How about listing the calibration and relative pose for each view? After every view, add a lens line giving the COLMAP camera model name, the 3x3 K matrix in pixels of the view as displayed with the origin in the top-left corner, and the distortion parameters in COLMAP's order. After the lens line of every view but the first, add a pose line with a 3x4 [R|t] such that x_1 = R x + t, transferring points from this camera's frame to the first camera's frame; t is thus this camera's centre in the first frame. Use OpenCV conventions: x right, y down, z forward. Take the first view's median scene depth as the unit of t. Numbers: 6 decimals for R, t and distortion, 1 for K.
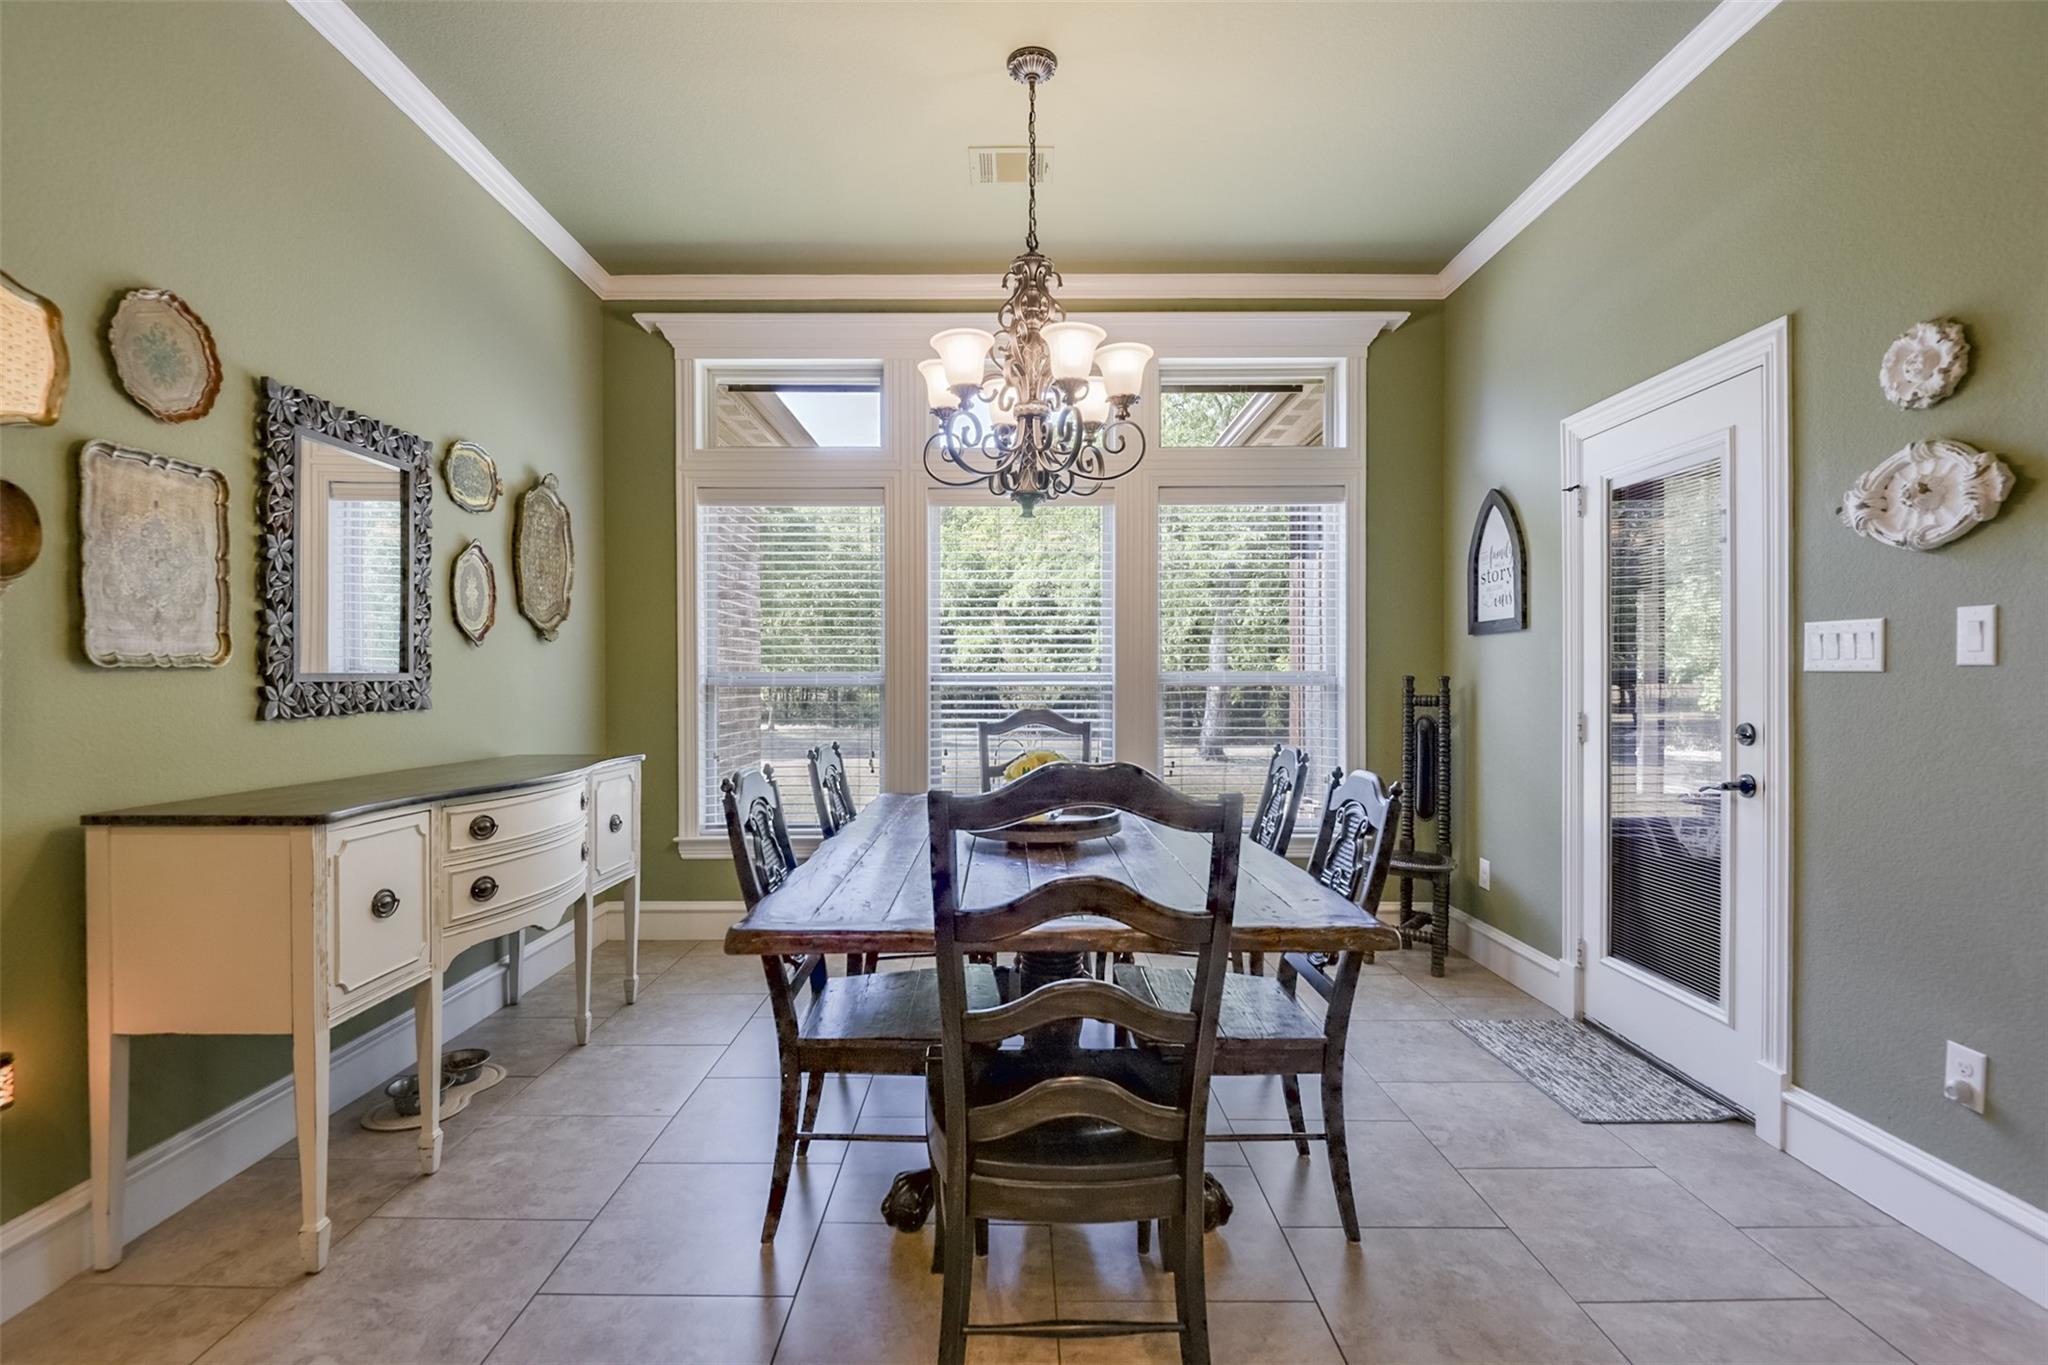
lens RADIAL K [[979.6, 0, 1024.0], [0, 979.6, 682.5], [0, 0, 1]] dist [0.000546, -0.000319]
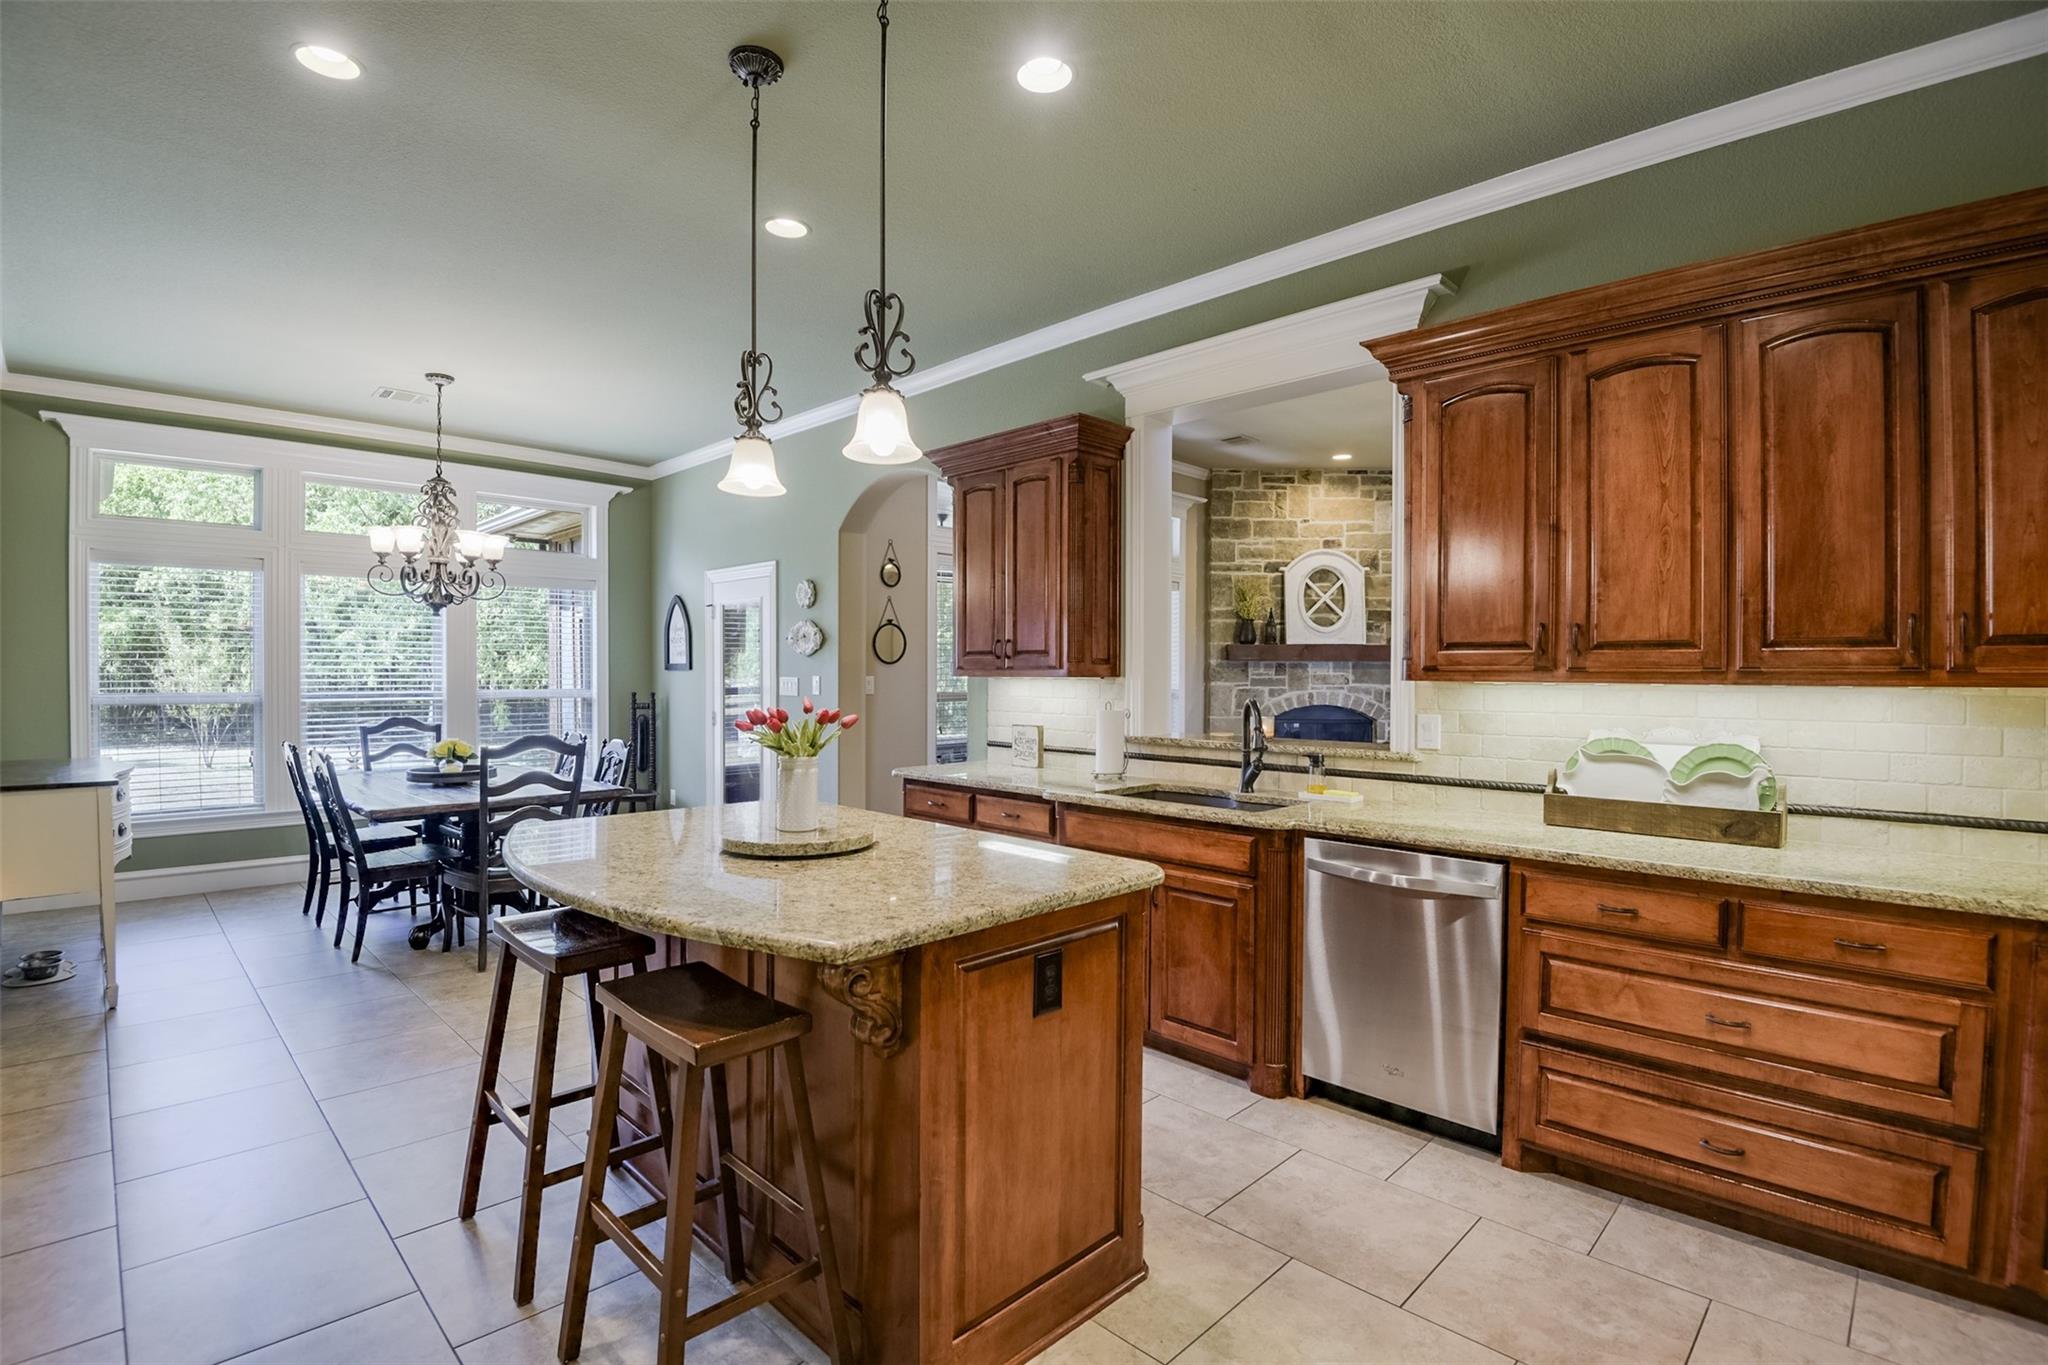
lens RADIAL K [[950.4, 0, 993.6], [0, 950.4, 690.6], [0, 0, 1]] dist [-0.048973, -0.001031]
pose [[0.737475, -0.010174, 0.675298, -0.308143], [0.000195, 0.999890, 0.014851, -0.038591], [-0.675375, -0.010821, 0.737395, -0.773201]]
